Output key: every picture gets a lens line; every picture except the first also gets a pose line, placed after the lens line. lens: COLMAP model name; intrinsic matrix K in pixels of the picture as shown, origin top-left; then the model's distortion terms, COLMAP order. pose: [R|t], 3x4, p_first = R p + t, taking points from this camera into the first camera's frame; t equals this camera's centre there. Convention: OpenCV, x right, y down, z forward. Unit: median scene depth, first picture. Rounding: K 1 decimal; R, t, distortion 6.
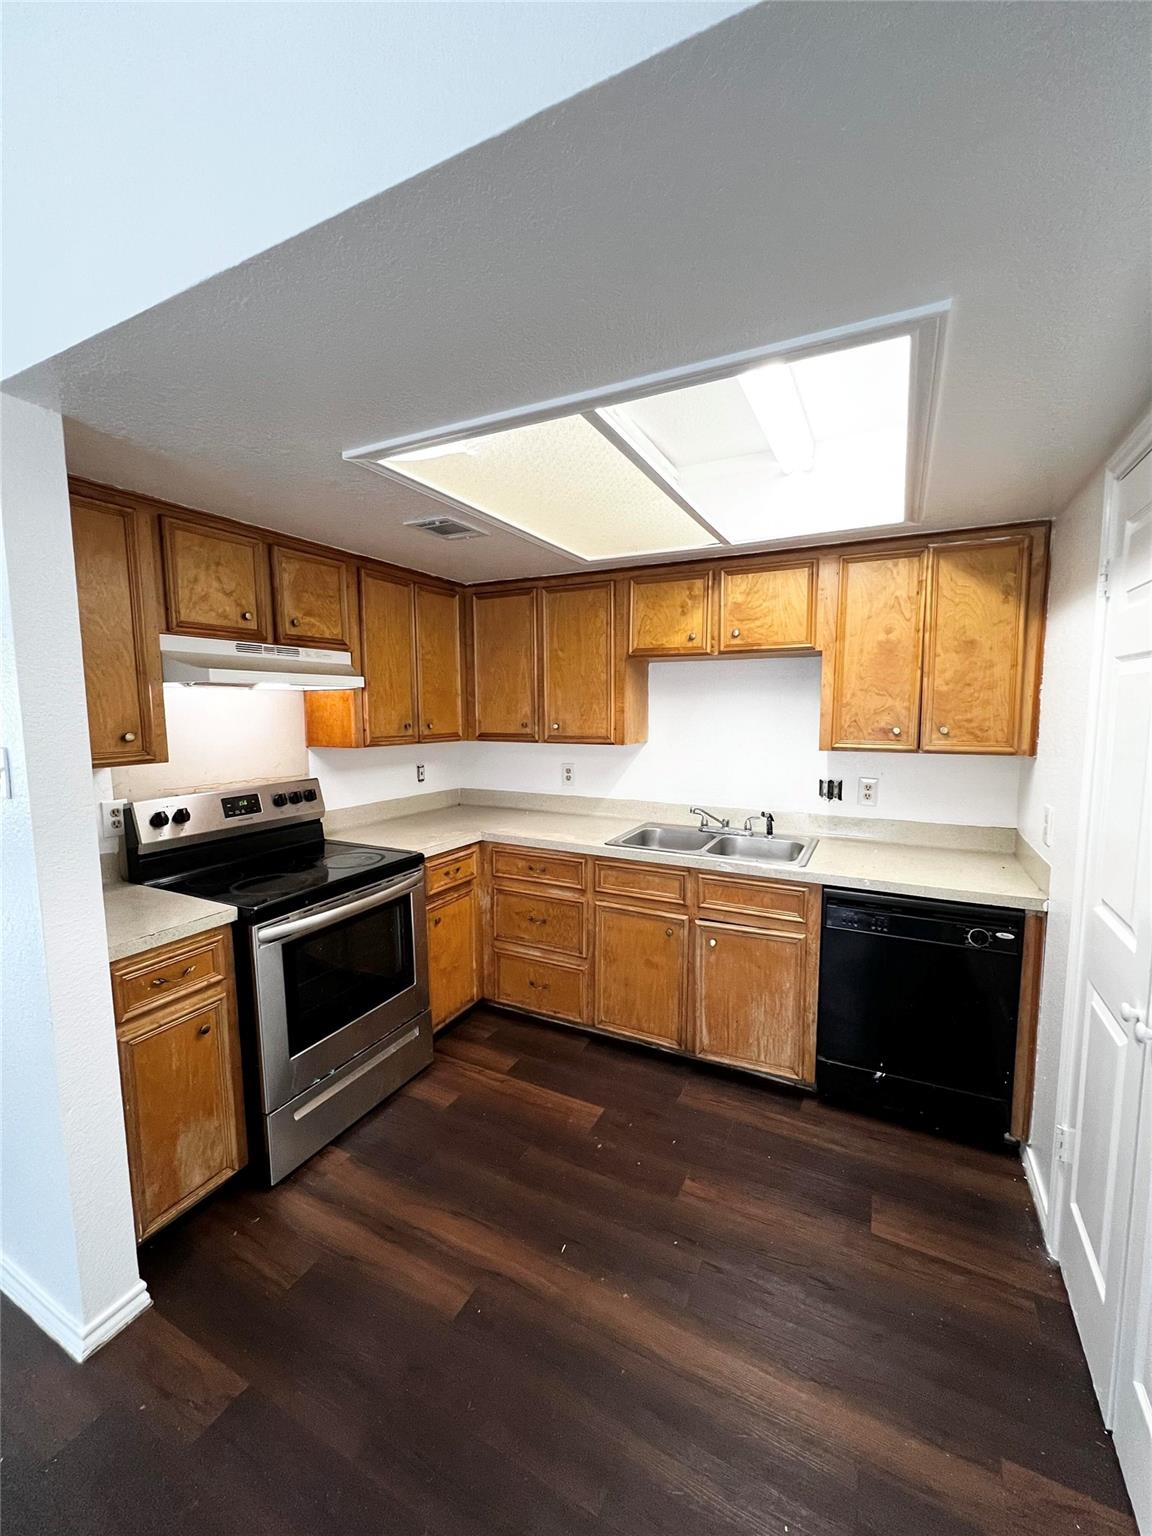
lens RADIAL K [[610.5, 0, 576.0], [0, 610.5, 768.0], [0, 0, 1]] dist [-0.001953, 0.000575]
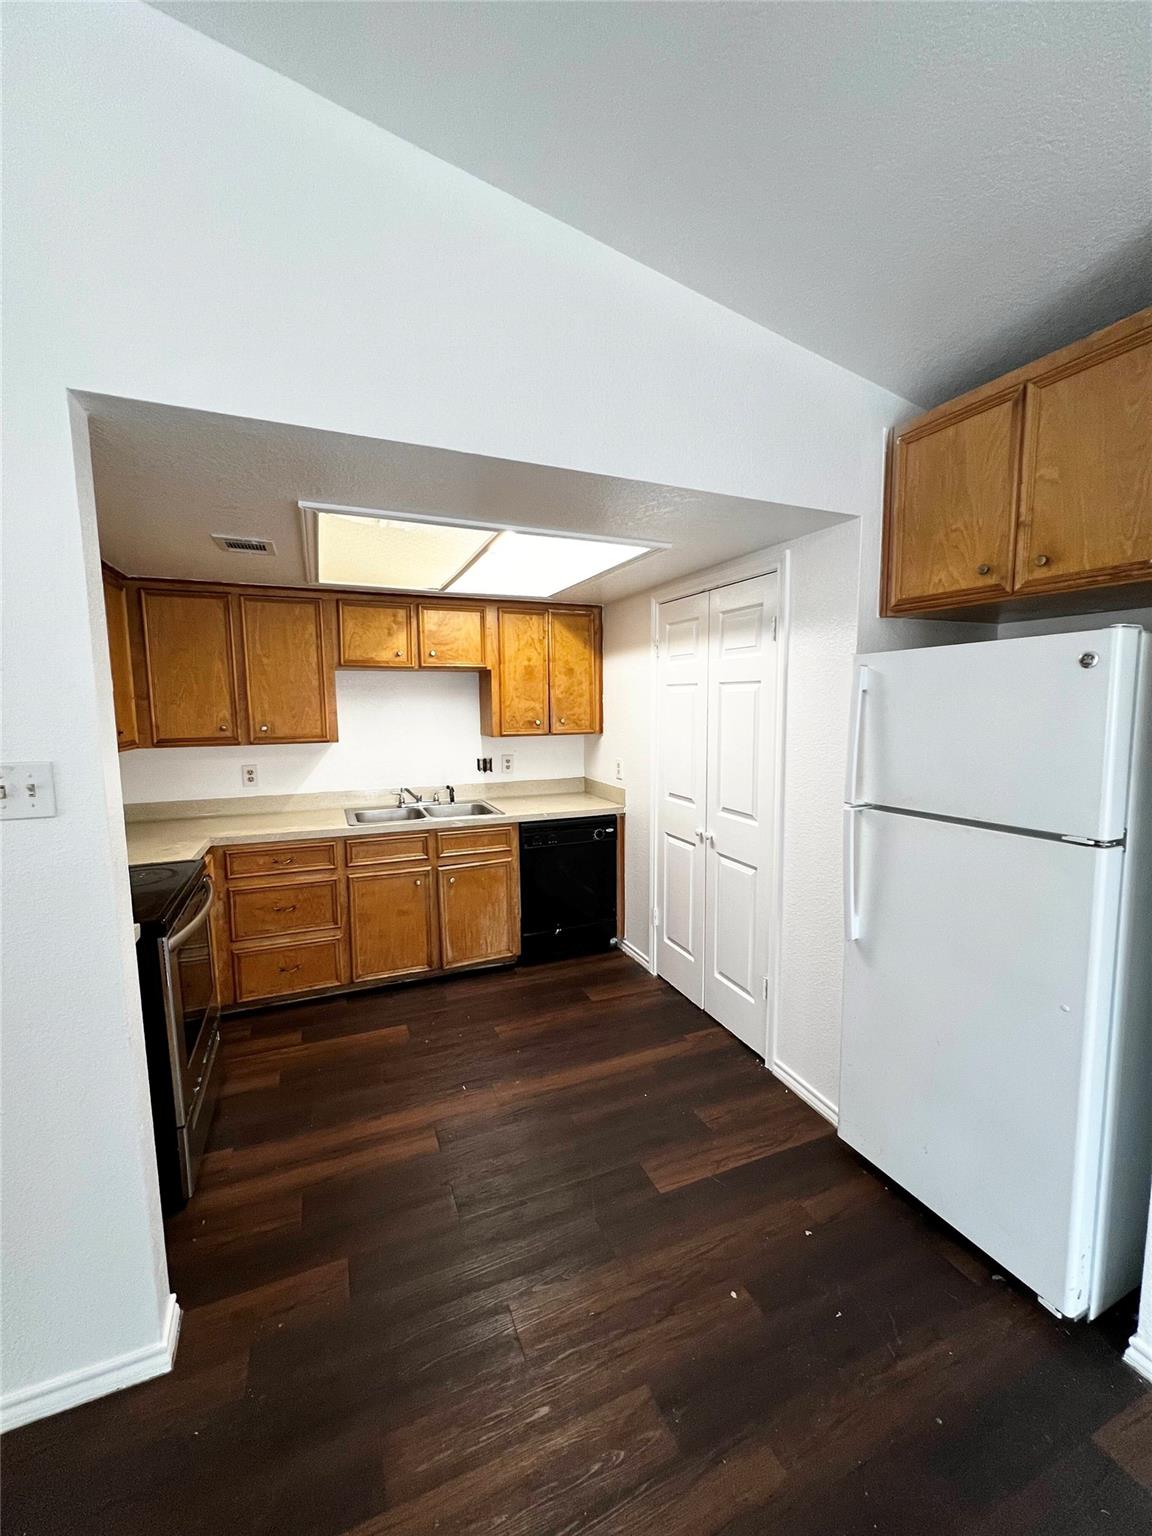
lens RADIAL K [[610.5, 0, 576.0], [0, 610.5, 768.0], [0, 0, 1]] dist [-0.001953, 0.000575]
pose [[0.644803, -0.084775, 0.759633, -0.601871], [0.083798, 0.995680, 0.039987, 0.003117], [-0.759742, 0.037872, 0.649121, -0.107726]]
